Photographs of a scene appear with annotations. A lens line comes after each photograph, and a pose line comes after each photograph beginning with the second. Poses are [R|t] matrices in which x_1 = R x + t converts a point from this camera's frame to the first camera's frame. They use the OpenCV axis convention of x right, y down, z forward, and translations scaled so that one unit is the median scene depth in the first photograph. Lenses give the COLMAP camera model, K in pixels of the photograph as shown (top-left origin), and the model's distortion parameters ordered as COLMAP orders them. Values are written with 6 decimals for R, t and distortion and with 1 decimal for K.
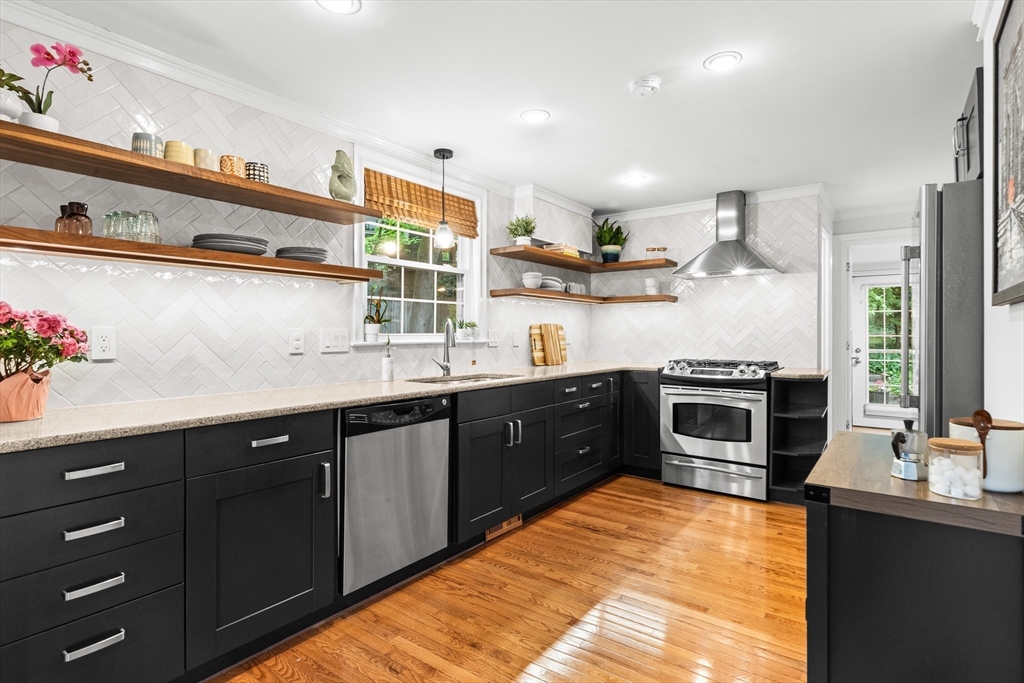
lens RADIAL K [[515.9, 0, 512.0], [0, 515.9, 341.5], [0, 0, 1]] dist [0.001940, 0.000490]
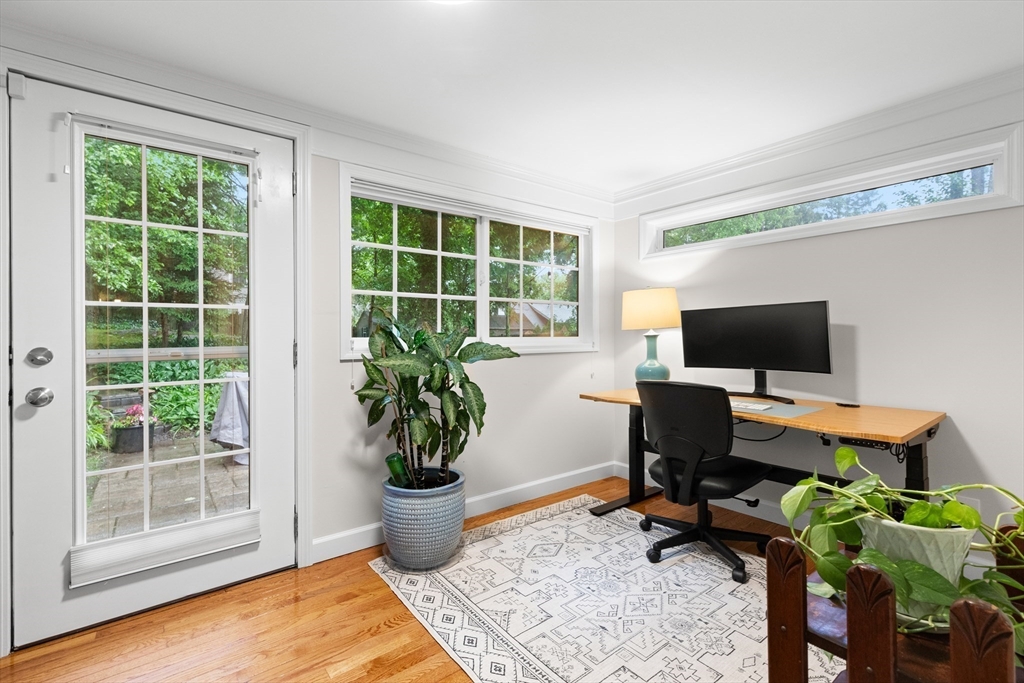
lens RADIAL K [[455.5, 0, 517.8], [0, 455.5, 323.8], [0, 0, 1]] dist [0.002496, 0.000321]
pose [[0.259716, 0.014473, 0.965577, 0.815322], [0.019466, 0.999606, -0.020219, 0.015942], [-0.965489, 0.024047, 0.259332, 1.128718]]
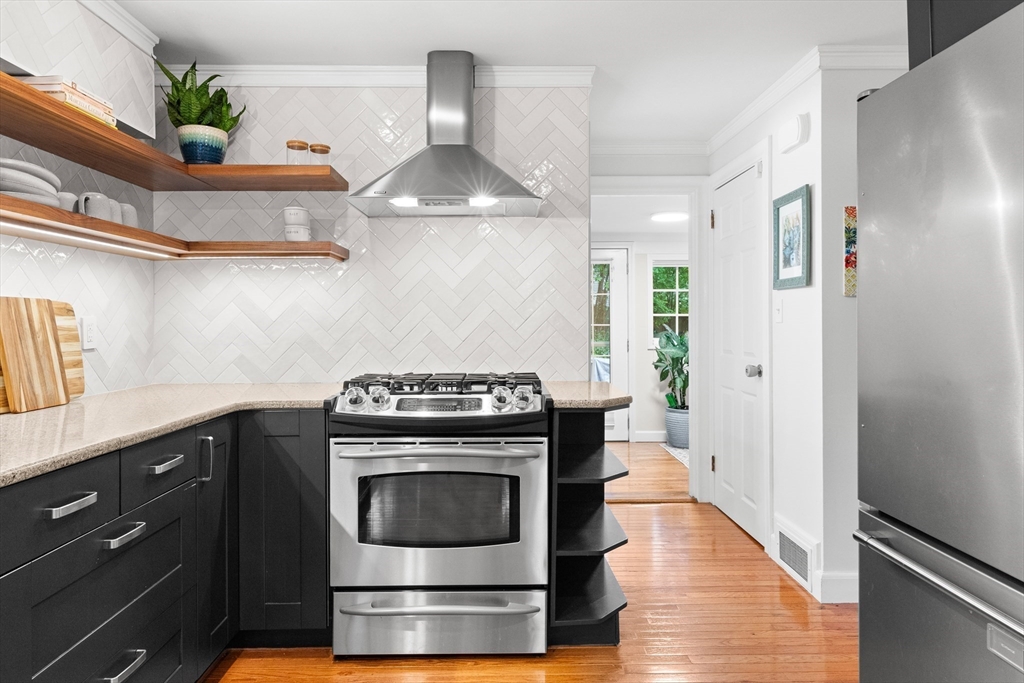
lens RADIAL K [[637.8, 0, 514.0], [0, 637.8, 318.5], [0, 0, 1]] dist [0.005222, 0.000800]
pose [[0.790900, 0.000388, 0.611945, 0.072511], [0.013916, 0.999730, -0.018619, -0.006610], [-0.611787, 0.023242, 0.790681, 0.440998]]
